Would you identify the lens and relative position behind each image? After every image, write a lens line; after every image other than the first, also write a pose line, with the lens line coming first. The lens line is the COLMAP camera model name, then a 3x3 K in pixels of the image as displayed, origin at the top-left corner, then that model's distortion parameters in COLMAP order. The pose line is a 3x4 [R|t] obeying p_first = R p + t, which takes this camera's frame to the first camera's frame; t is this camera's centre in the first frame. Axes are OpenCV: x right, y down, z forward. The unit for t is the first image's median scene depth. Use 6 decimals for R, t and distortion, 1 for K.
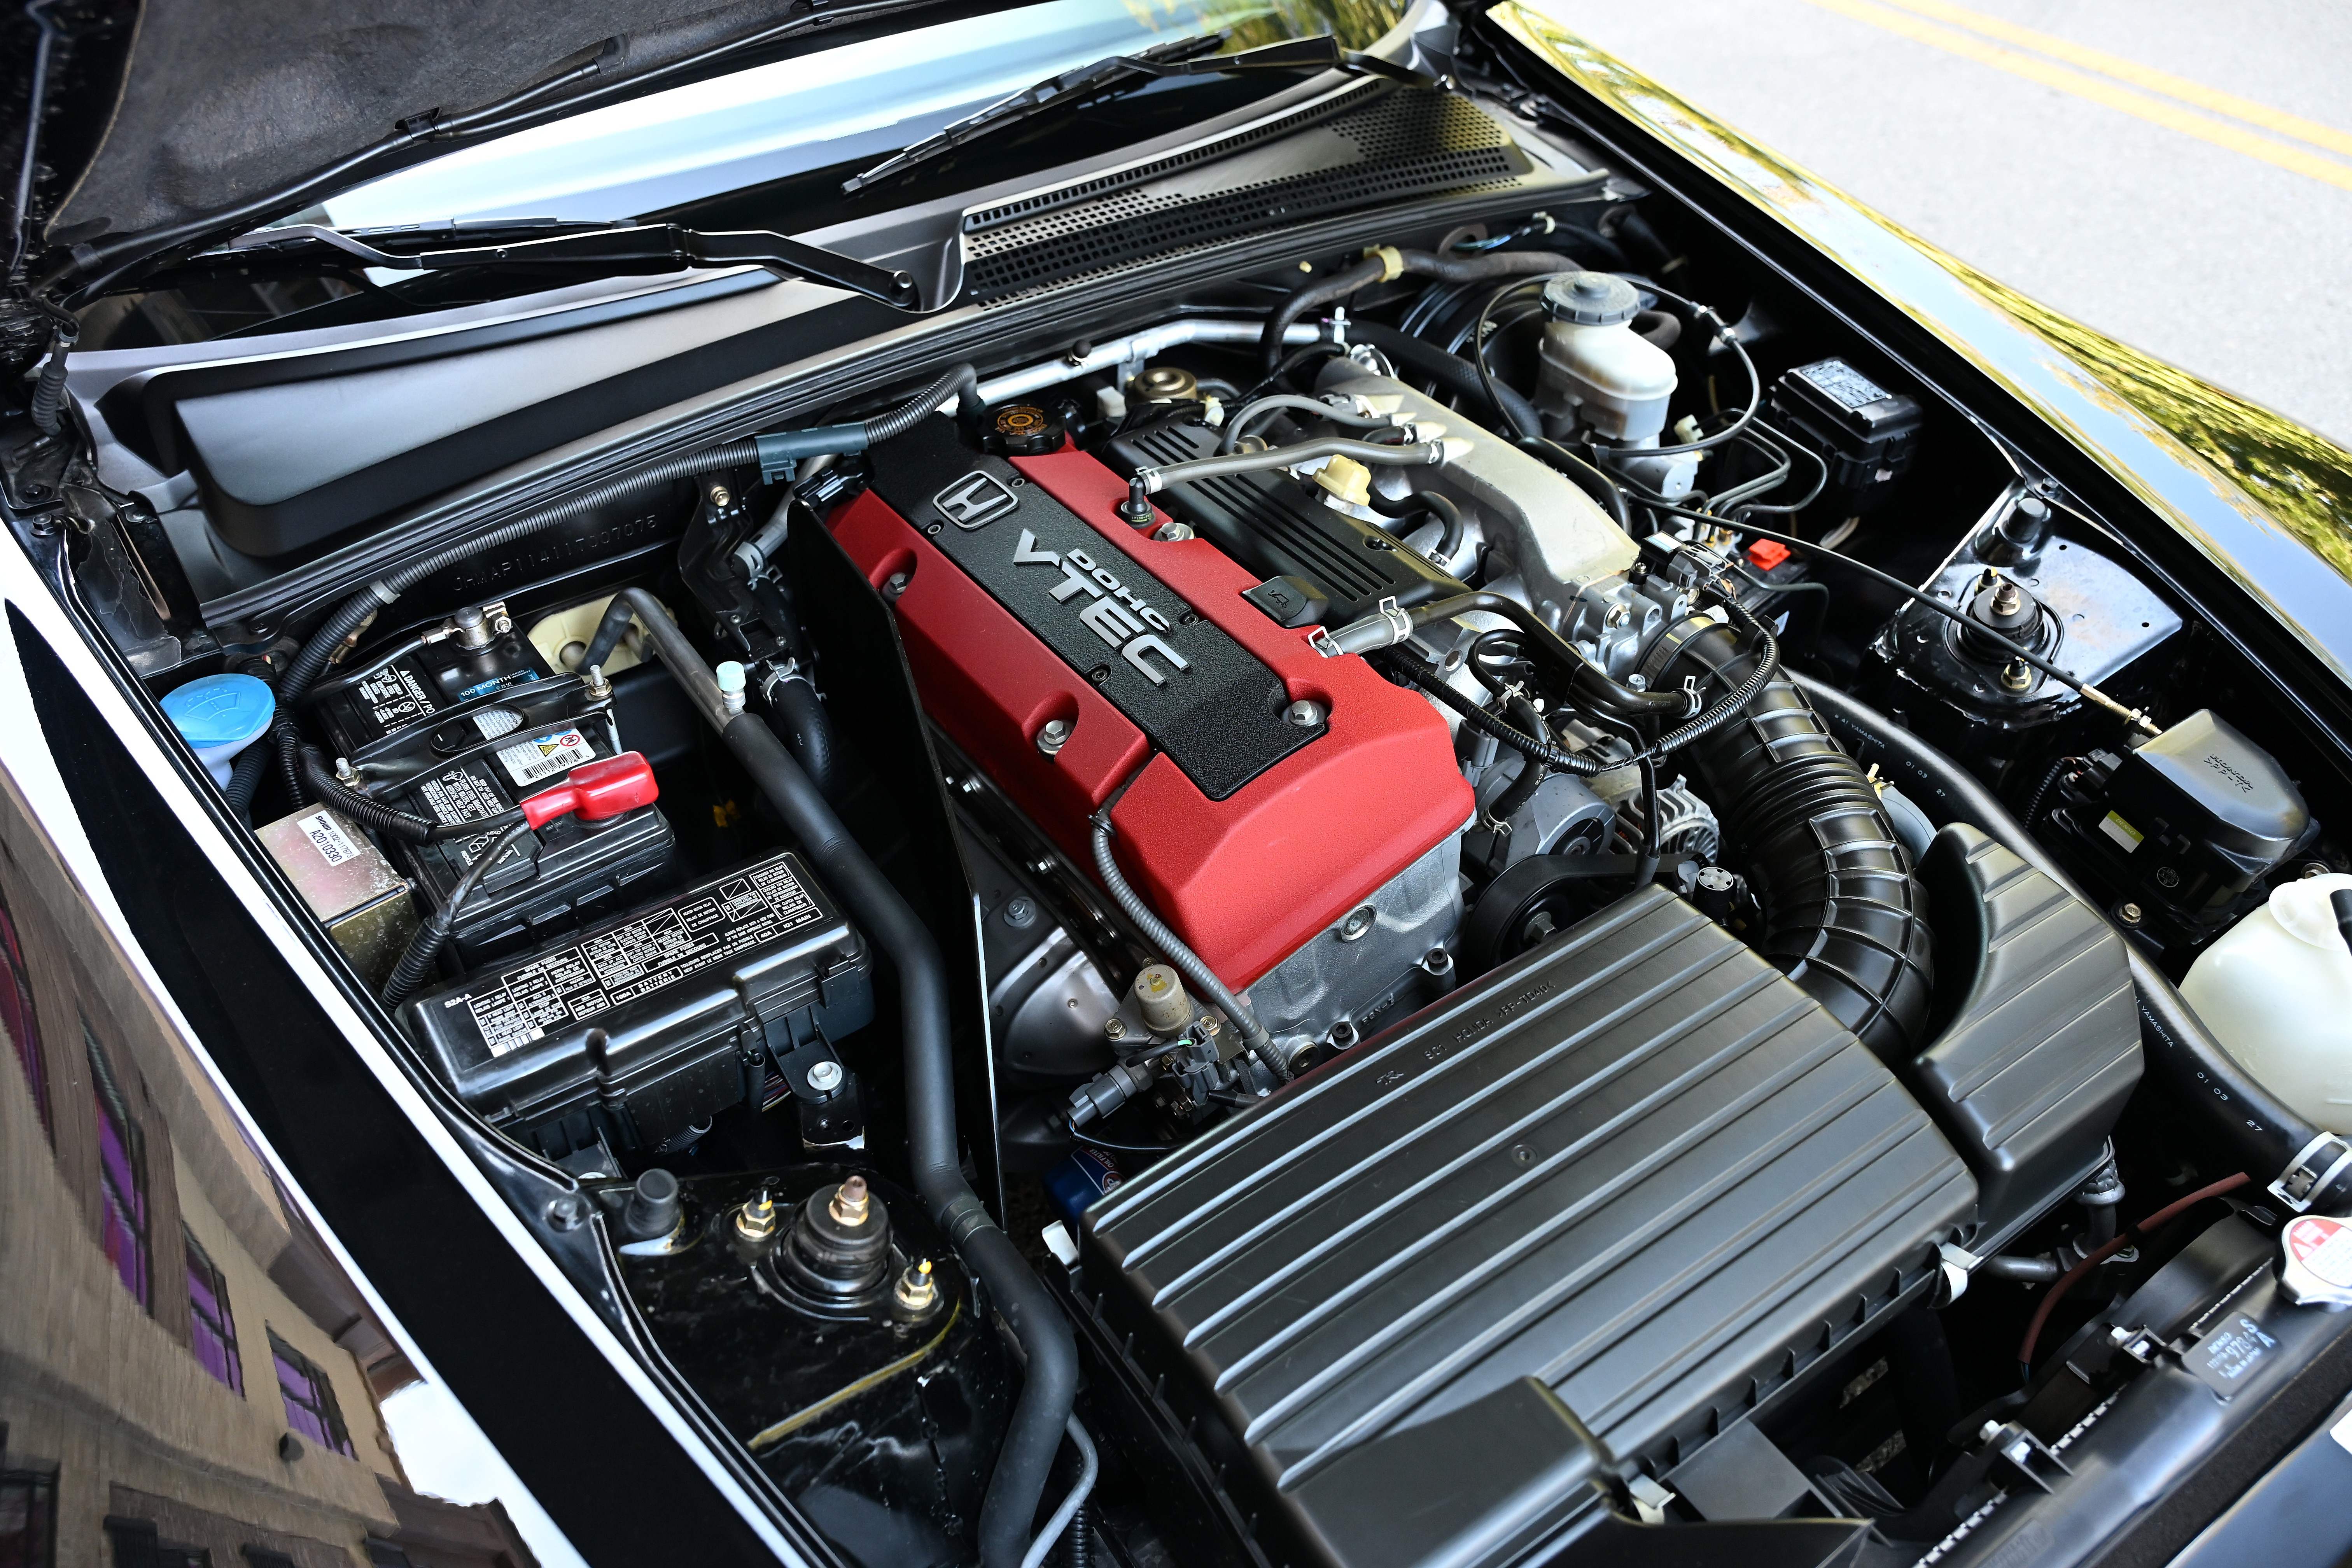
lens RADIAL K [[1835.5, 0, 1175.9], [0, 1835.5, 783.3], [0, 0, 1]] dist [0.001853, 0.000177]
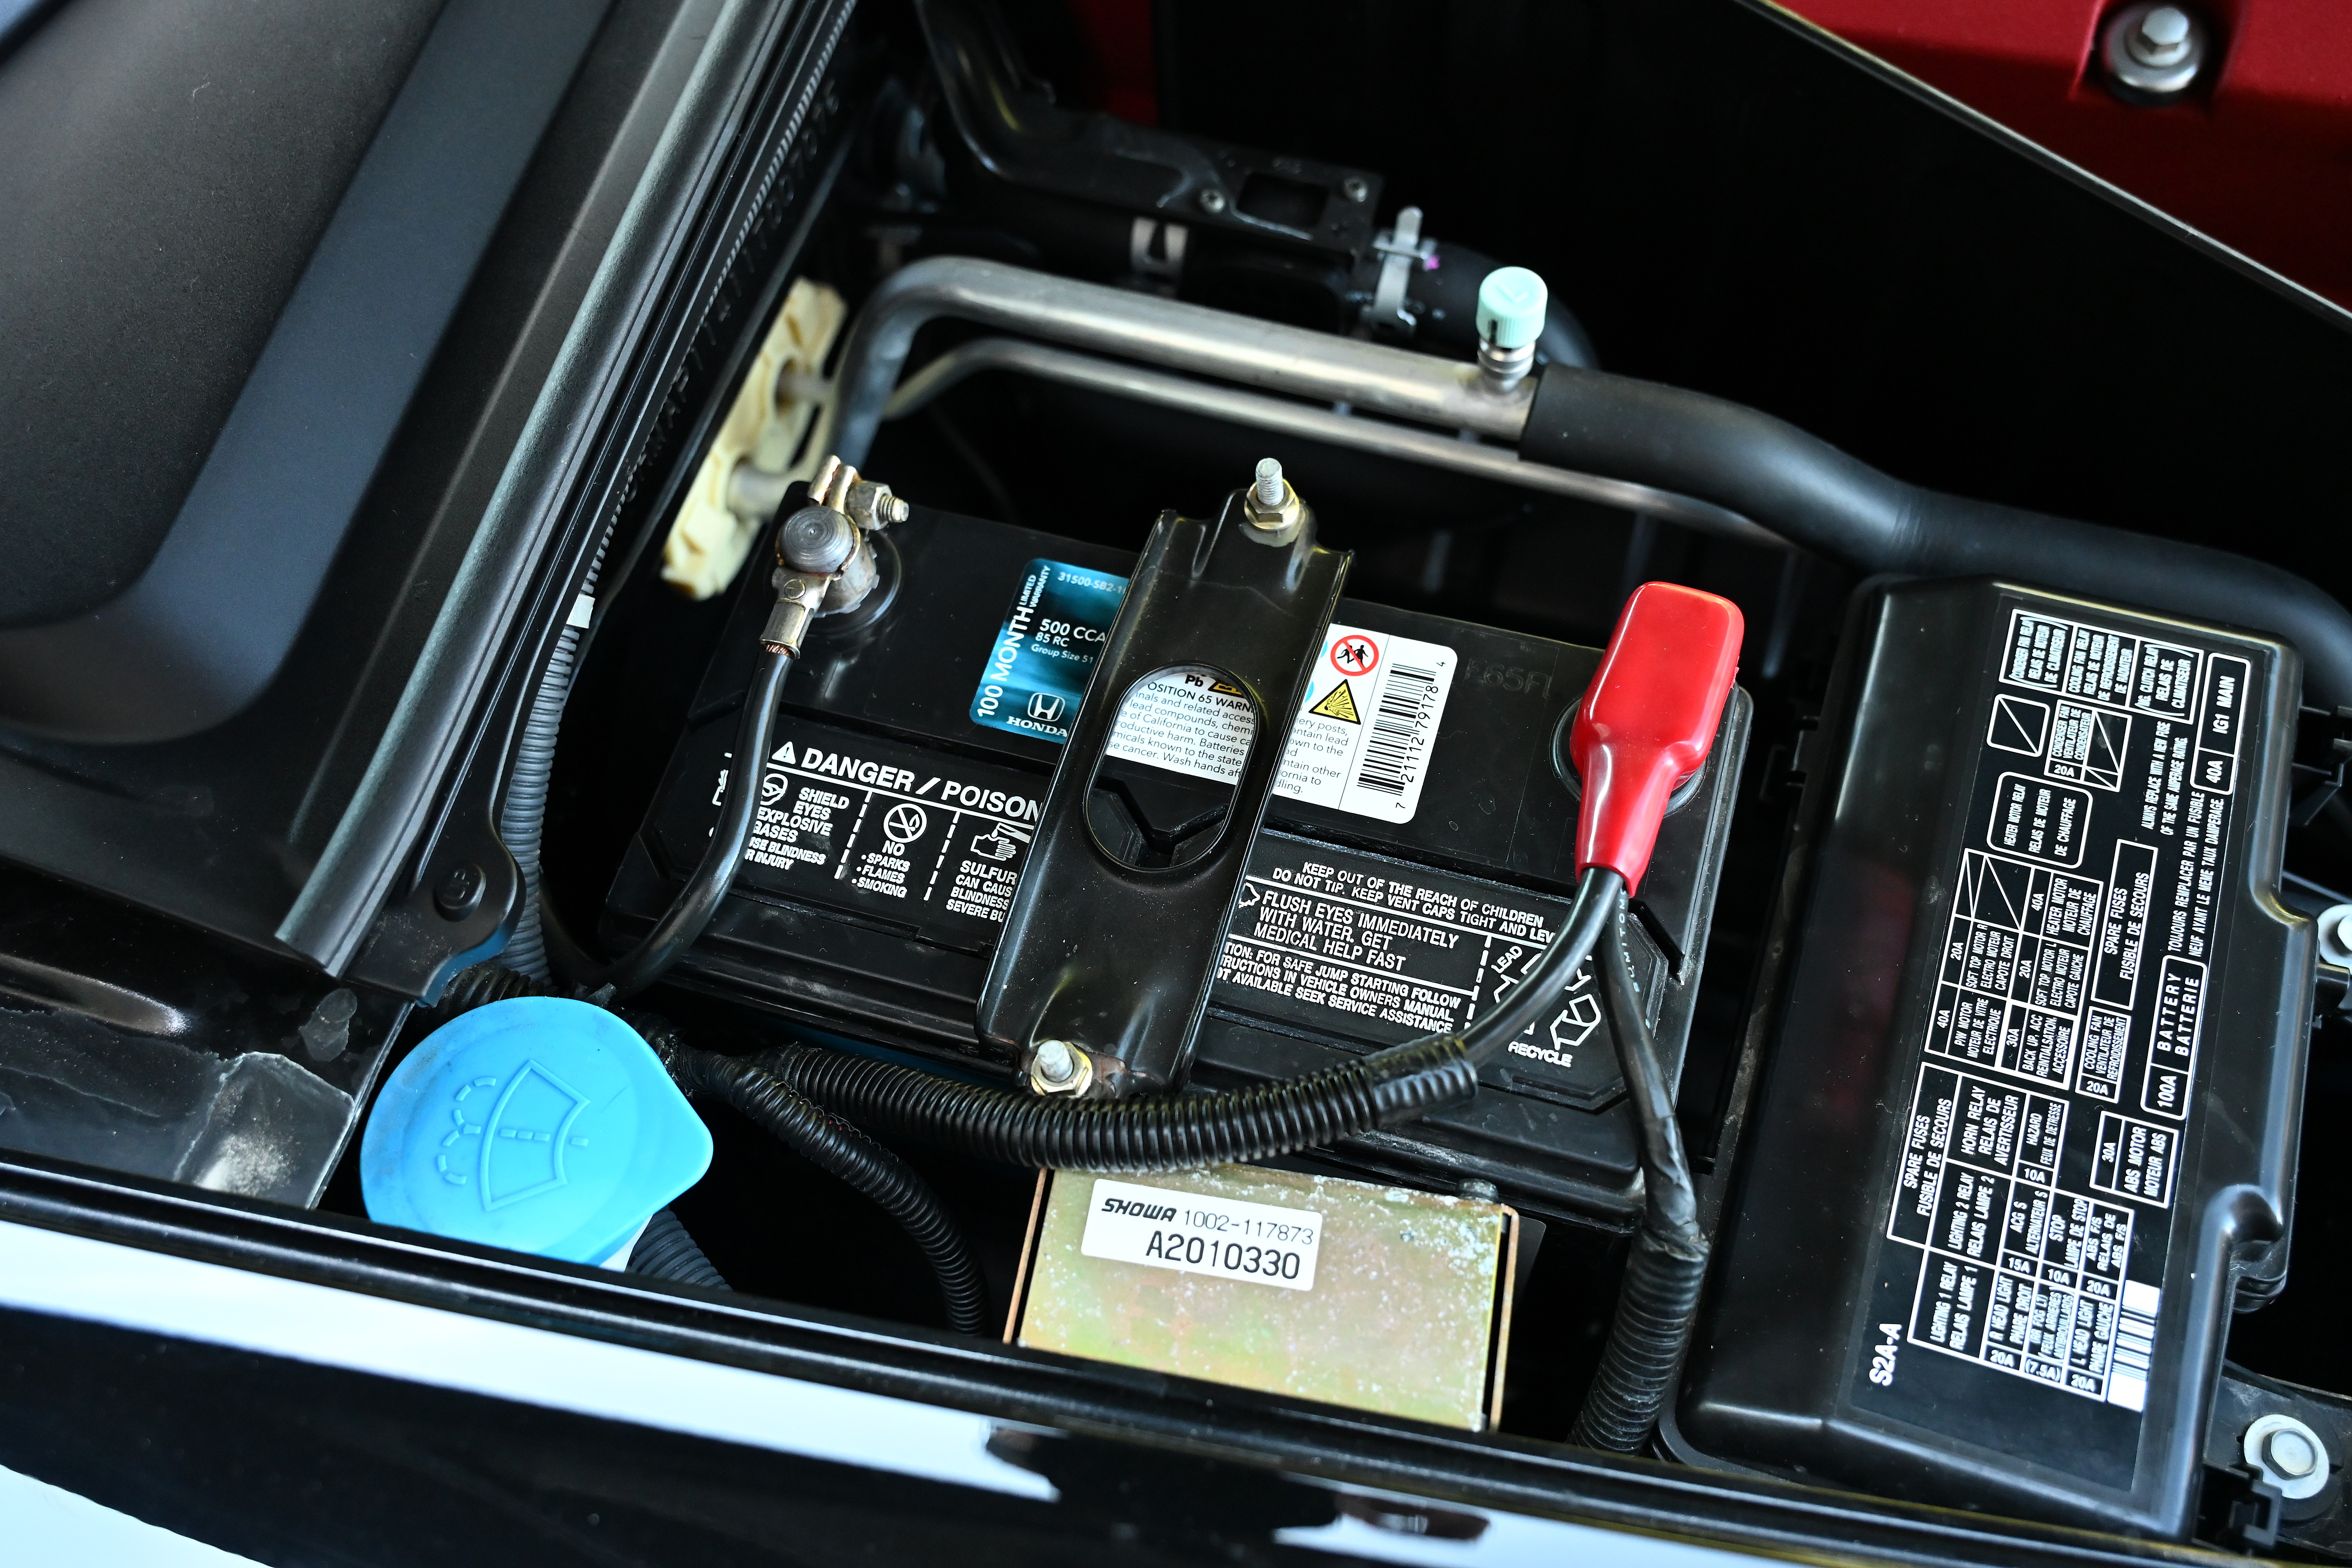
lens RADIAL K [[2154.8, 0, 1176.4], [0, 2154.8, 783.6], [0, 0, 1]] dist [-0.012779, 0.000000]
pose [[0.790578, -0.571063, 0.221073, -0.526923], [0.457758, 0.790922, 0.406078, -0.228306], [-0.406748, -0.219838, 0.886695, 0.658556]]
